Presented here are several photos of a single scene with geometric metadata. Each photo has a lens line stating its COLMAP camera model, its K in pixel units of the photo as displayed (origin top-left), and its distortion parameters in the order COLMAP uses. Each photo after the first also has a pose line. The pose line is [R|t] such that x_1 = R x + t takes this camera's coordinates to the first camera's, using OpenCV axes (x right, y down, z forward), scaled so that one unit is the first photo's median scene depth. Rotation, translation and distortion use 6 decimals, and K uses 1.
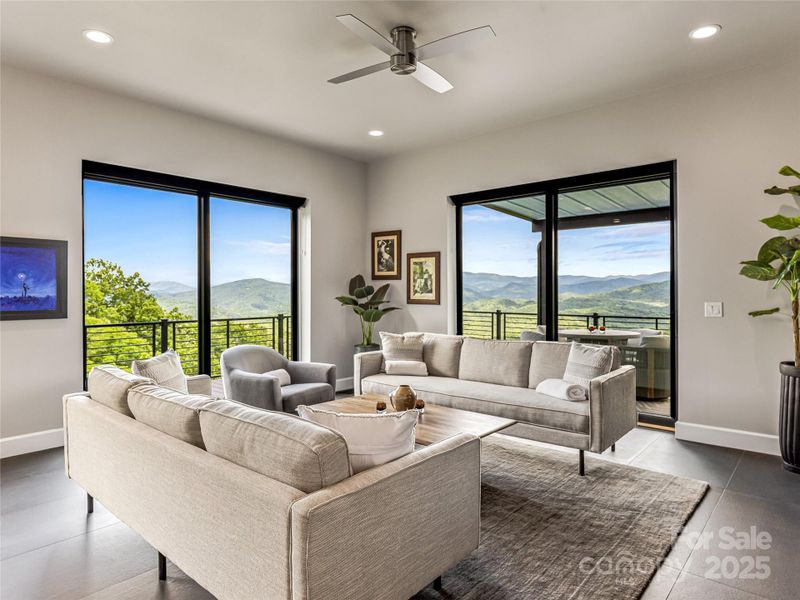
lens RADIAL K [[492.7, 0, 400.0], [0, 492.7, 300.0], [0, 0, 1]] dist [0.000297, 0.000224]
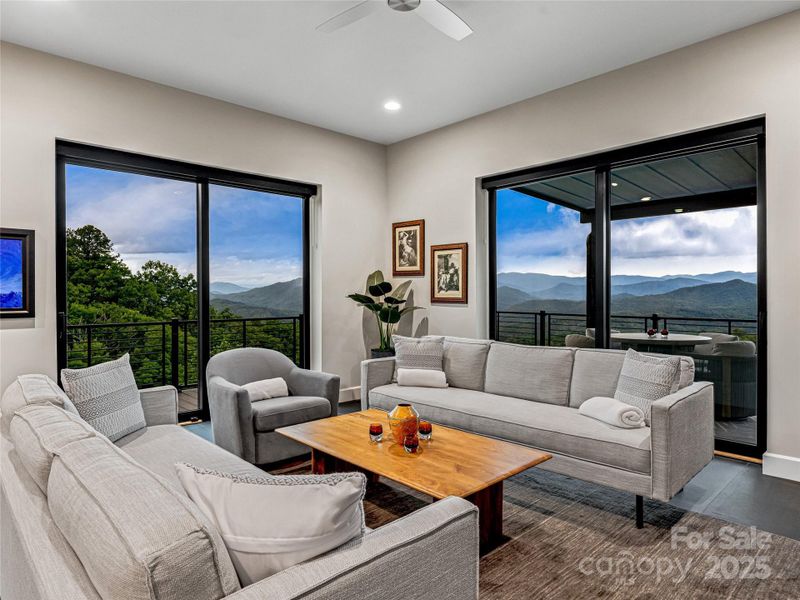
lens RADIAL K [[491.5, 0, 400.0], [0, 491.5, 300.0], [0, 0, 1]] dist [0.017121, -0.001751]
pose [[0.995512, 0.000818, -0.094632, 0.043706], [-0.000996, 0.999998, -0.001831, 0.004654], [0.094630, 0.001917, 0.995511, 0.123984]]
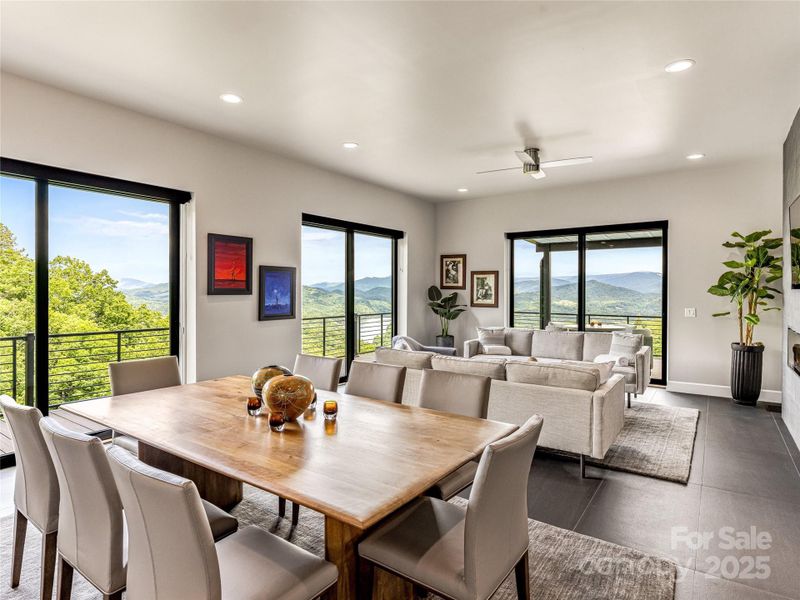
lens RADIAL K [[455.8, 0, 400.0], [0, 455.8, 300.0], [0, 0, 1]] dist [-0.000954, -0.000242]
pose [[0.994176, 0.002264, 0.107741, -0.337395], [-0.002985, 0.999974, 0.006530, -0.020057], [-0.107723, -0.006814, 0.994158, -0.284131]]
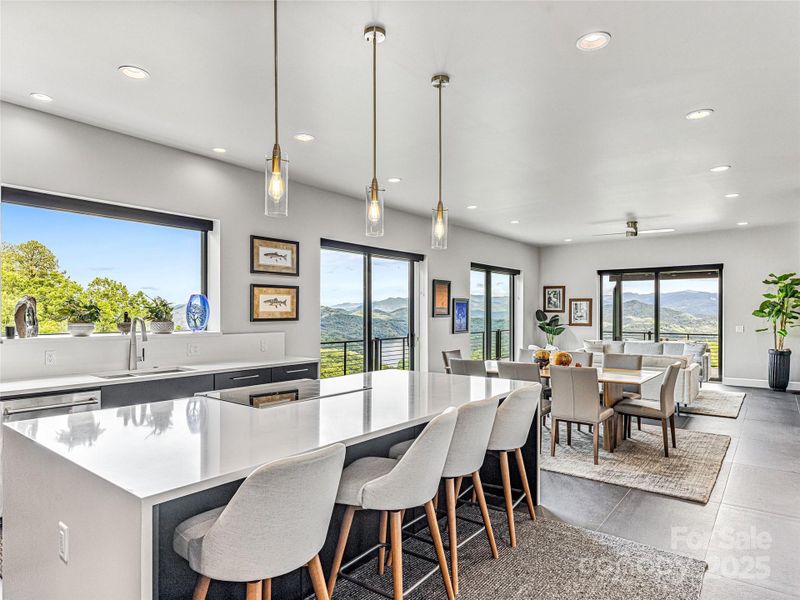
lens RADIAL K [[485.2, 0, 404.5], [0, 485.2, 320.1], [0, 0, 1]] dist [0.003049, 0.000320]
pose [[0.998084, 0.001768, 0.061843, -0.740835], [-0.001979, 0.999992, 0.003351, -0.018828], [-0.061837, -0.003467, 0.998080, -0.815624]]
